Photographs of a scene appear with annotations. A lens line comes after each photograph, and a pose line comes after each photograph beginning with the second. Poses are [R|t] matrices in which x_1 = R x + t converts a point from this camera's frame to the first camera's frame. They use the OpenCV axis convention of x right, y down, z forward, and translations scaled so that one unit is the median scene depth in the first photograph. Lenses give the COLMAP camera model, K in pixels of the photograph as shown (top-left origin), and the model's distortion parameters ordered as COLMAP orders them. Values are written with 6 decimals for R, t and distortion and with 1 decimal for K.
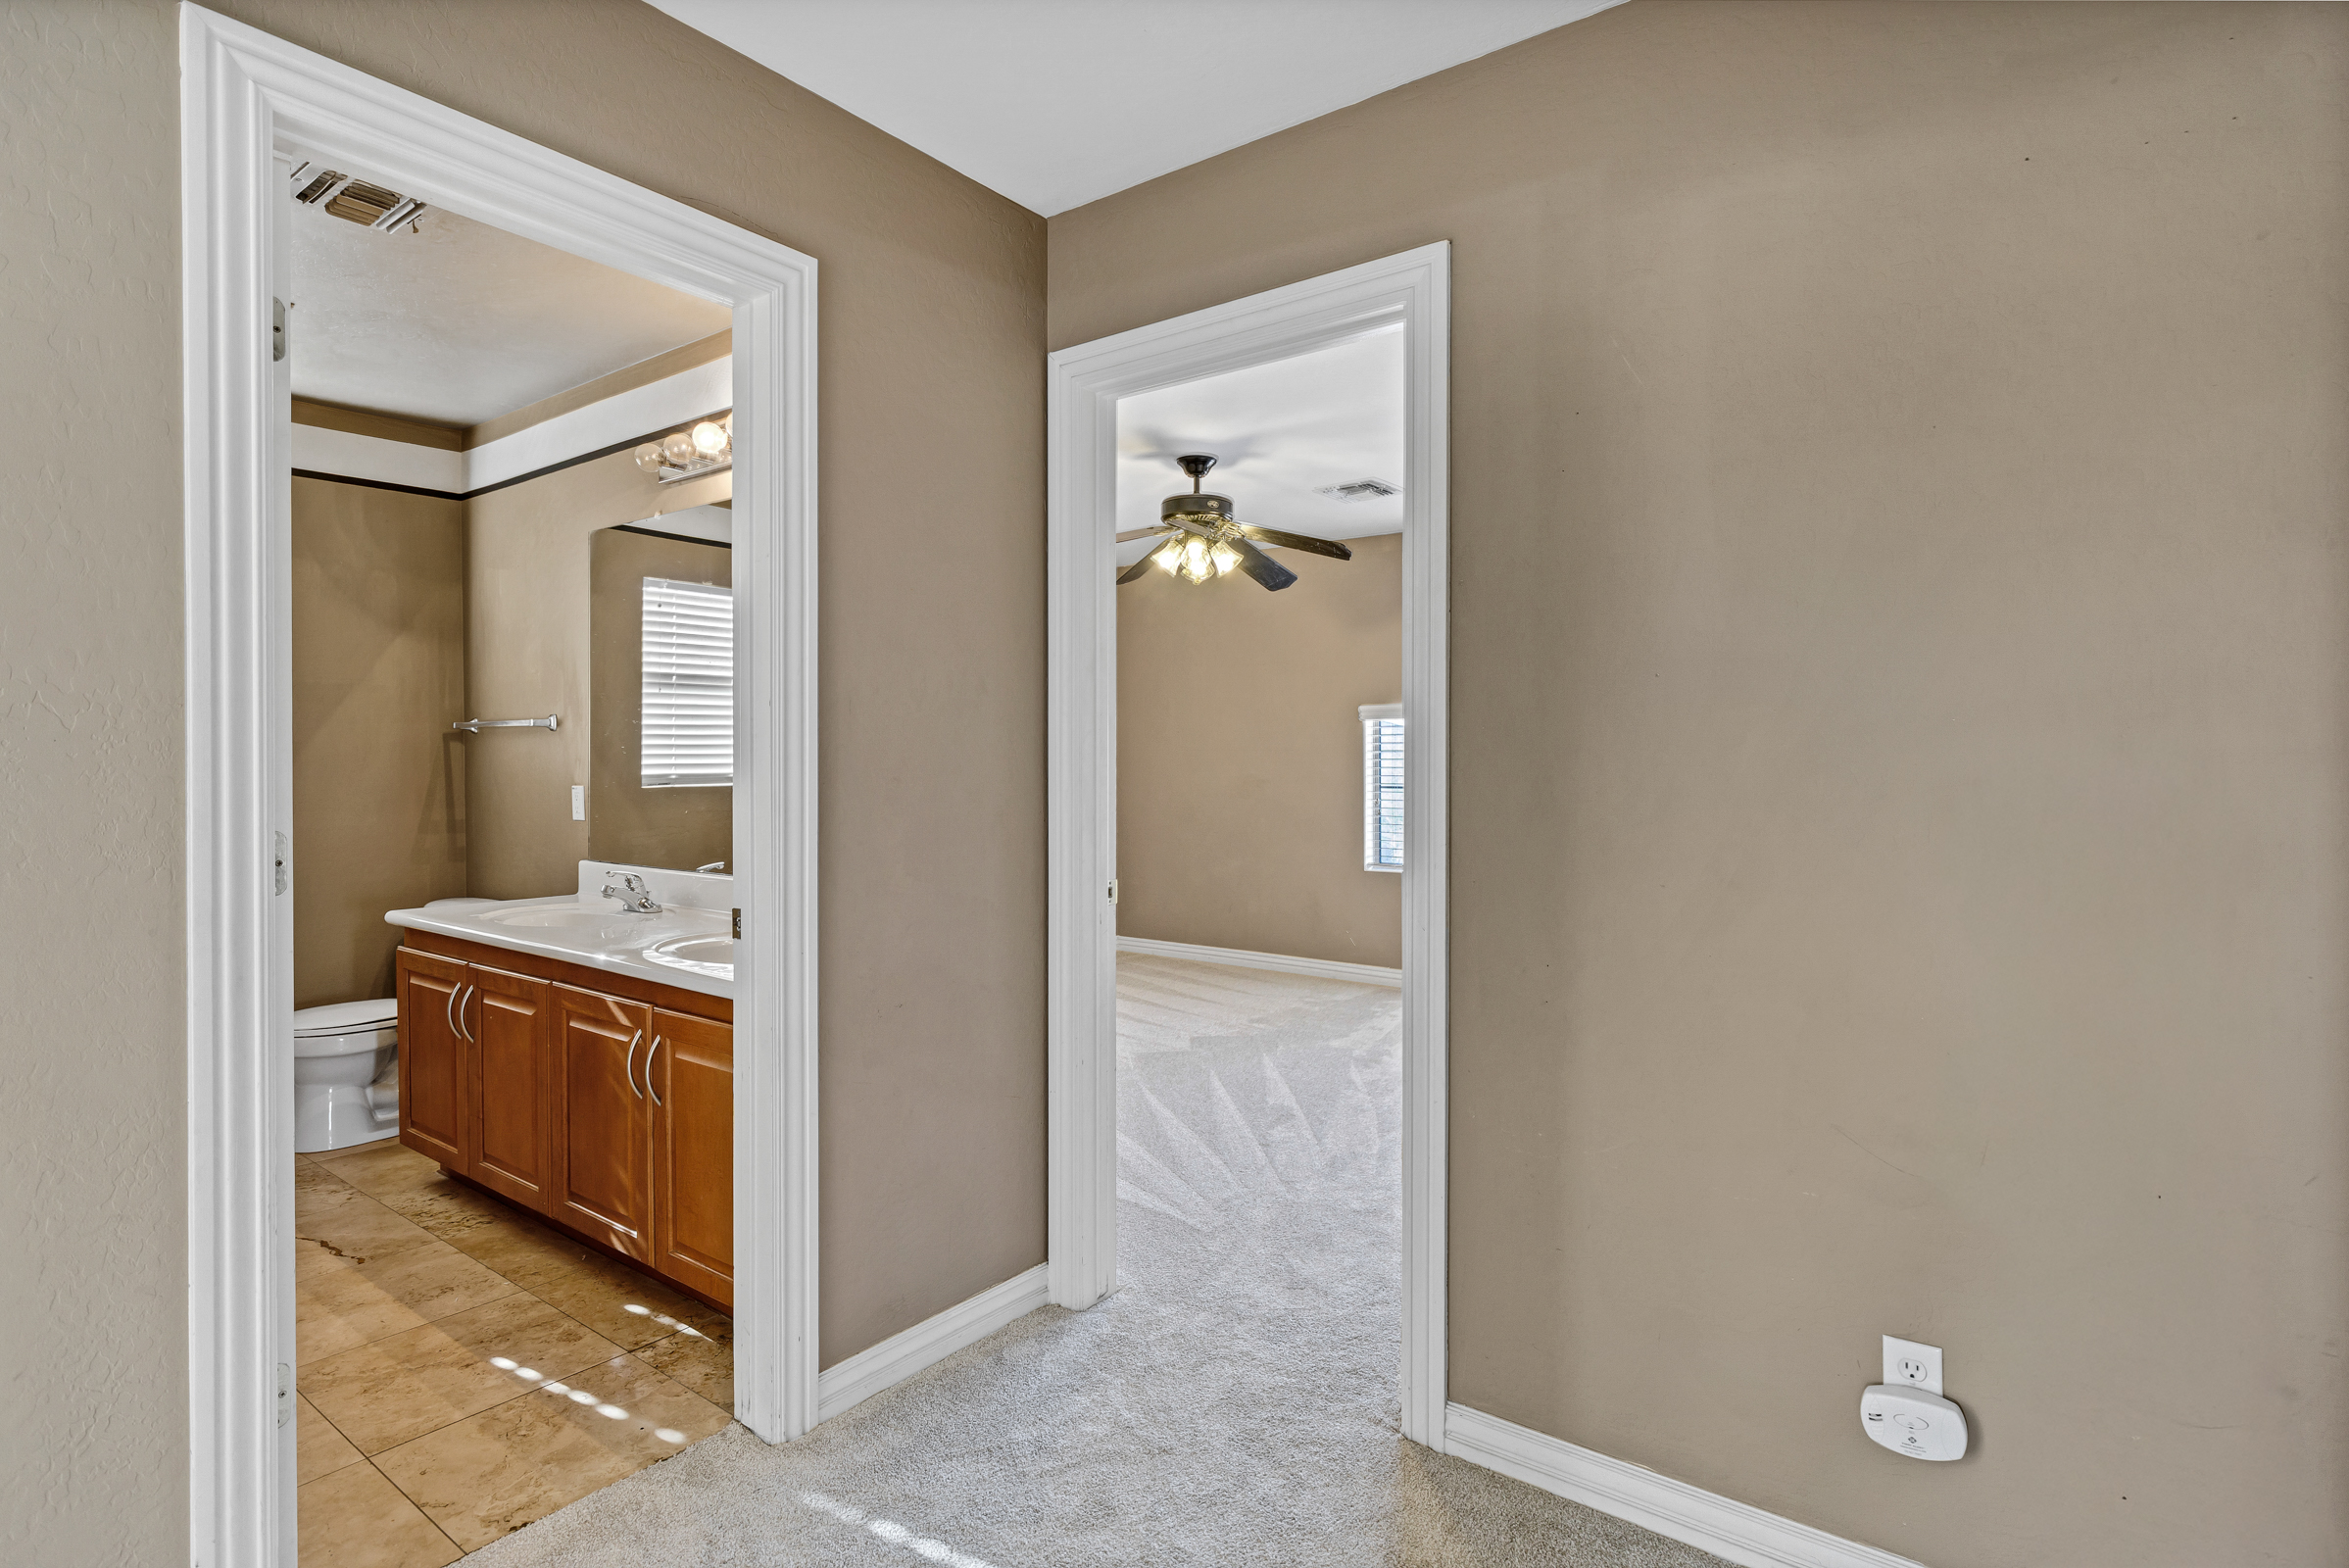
lens RADIAL K [[1145.5, 0, 1181.4], [0, 1145.5, 779.0], [0, 0, 1]] dist [-0.000741, -0.000068]
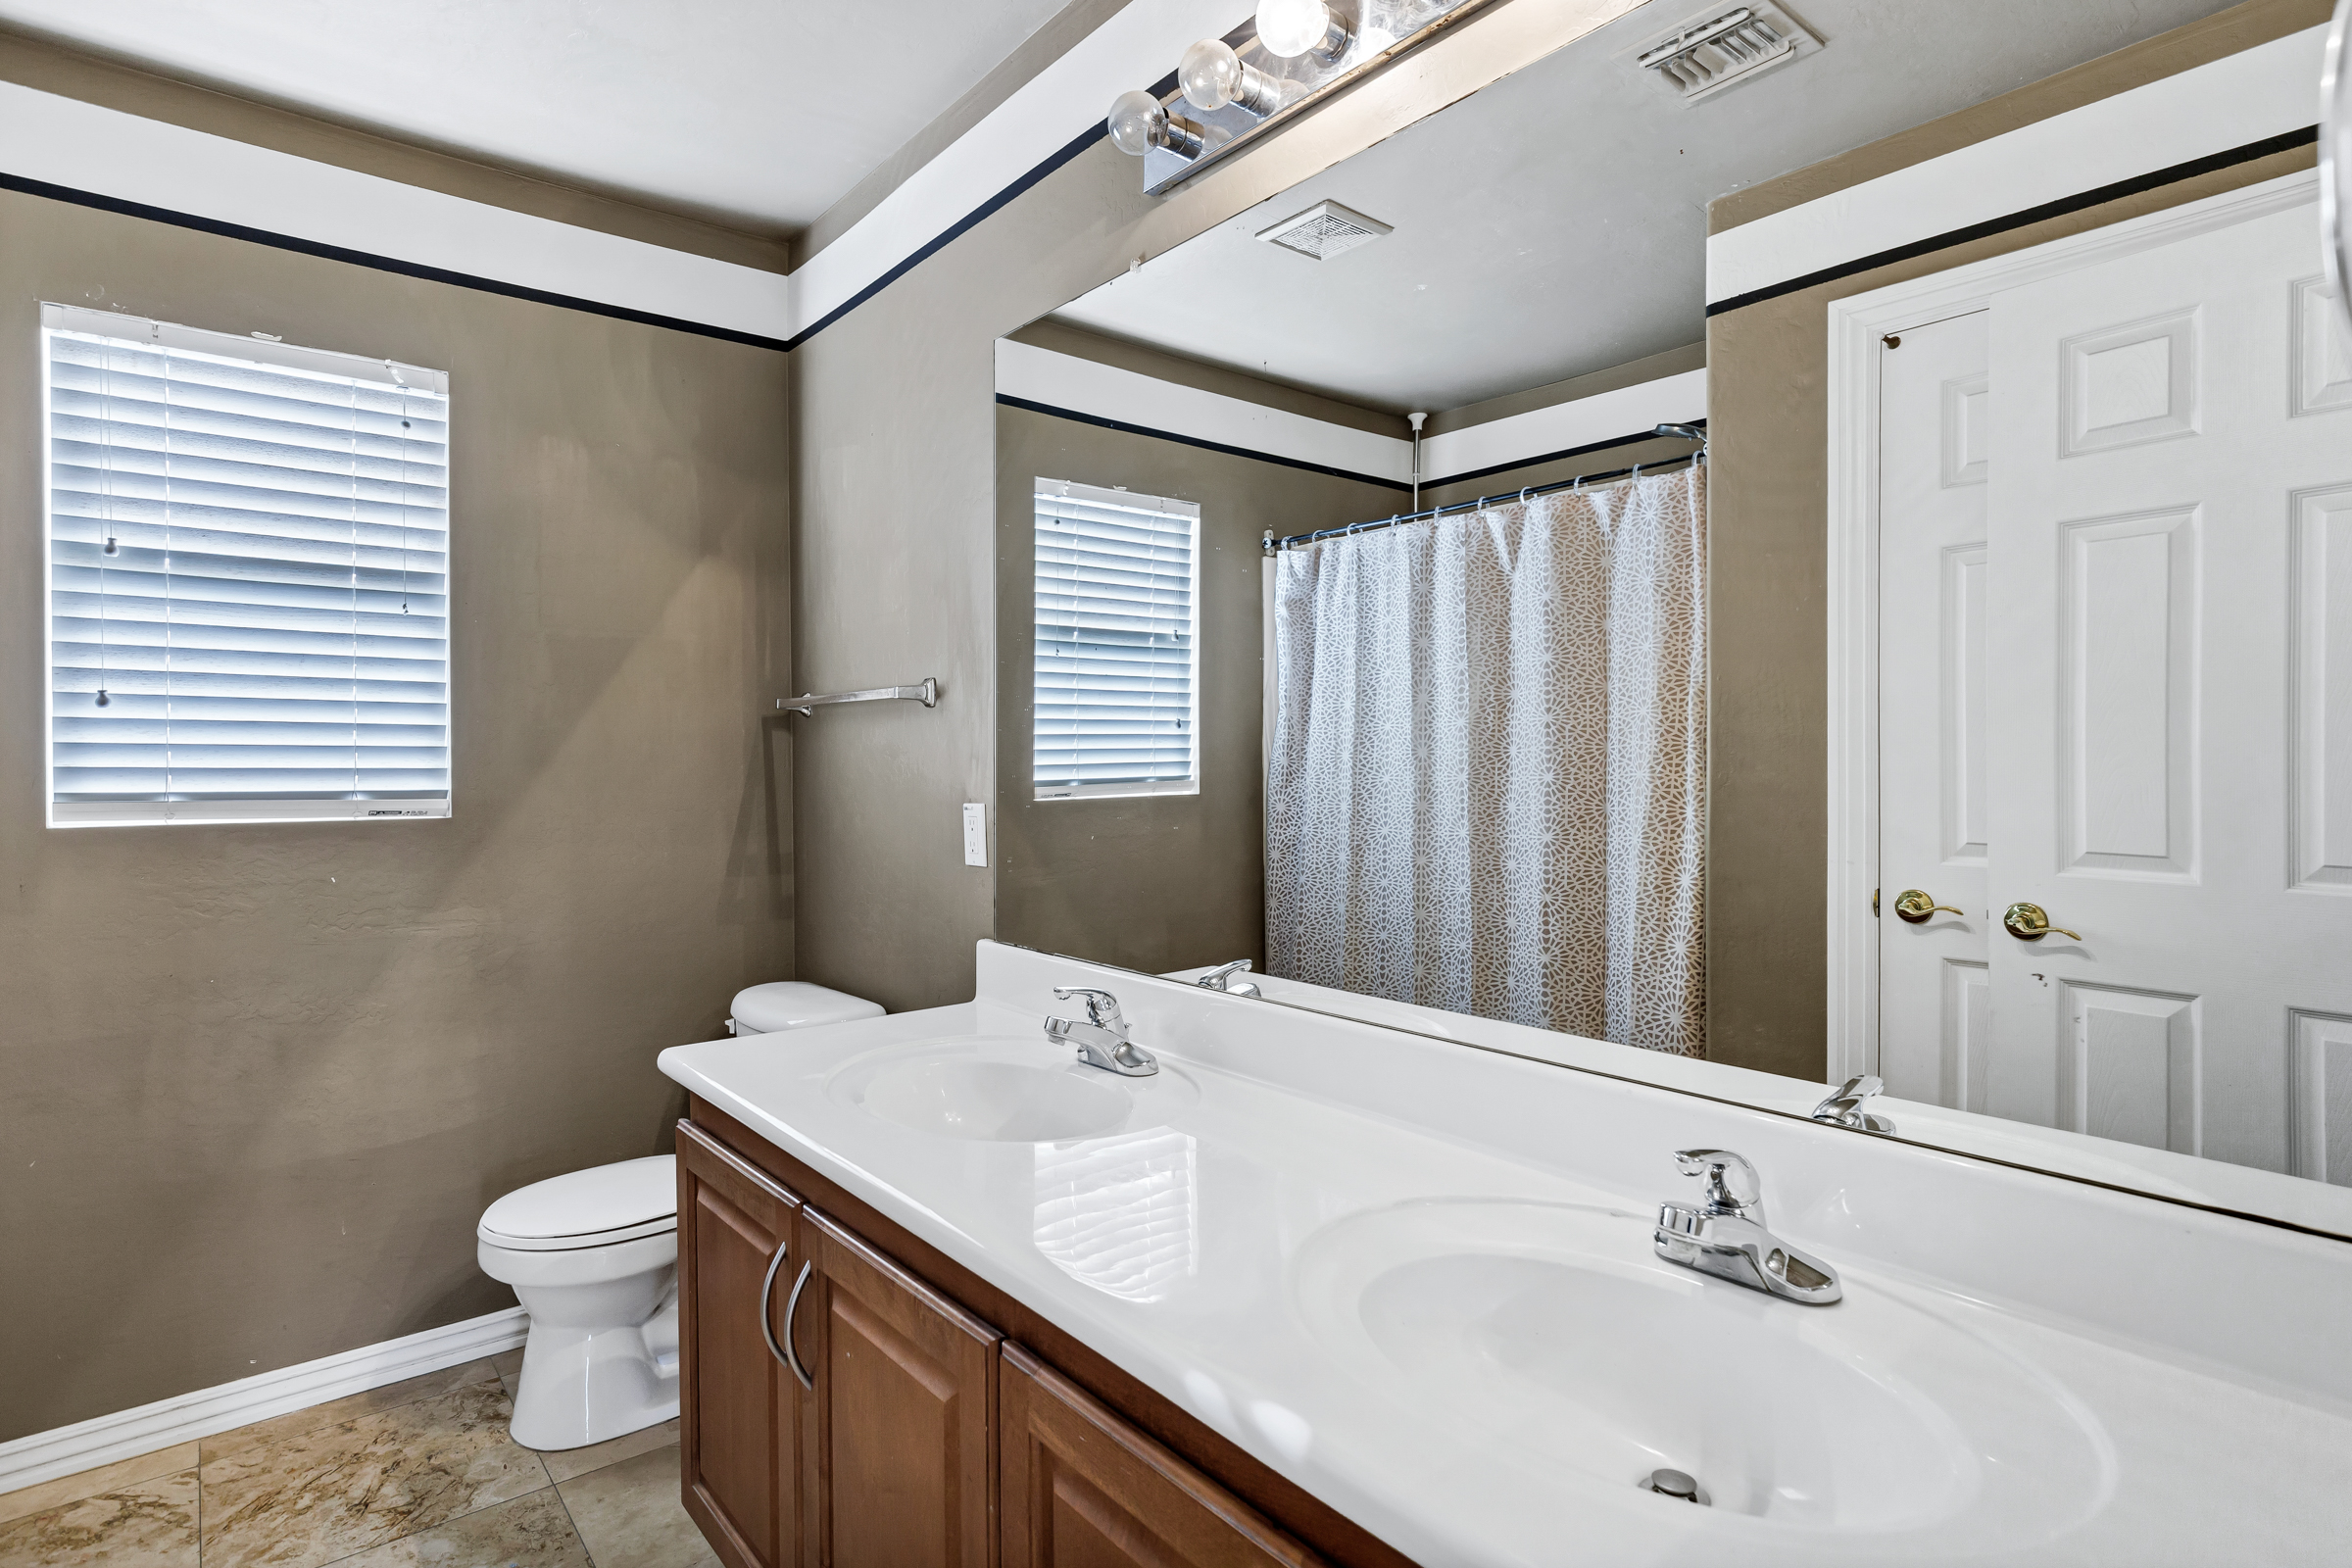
lens RADIAL K [[1217.3, 0, 1173.7], [0, 1217.3, 777.4], [0, 0, 1]] dist [0.002170, 0.000147]
pose [[0.967255, -0.001638, -0.253800, -0.253026], [0.000885, 0.999995, -0.003082, -0.004292], [0.253804, 0.002757, 0.967252, 0.405359]]
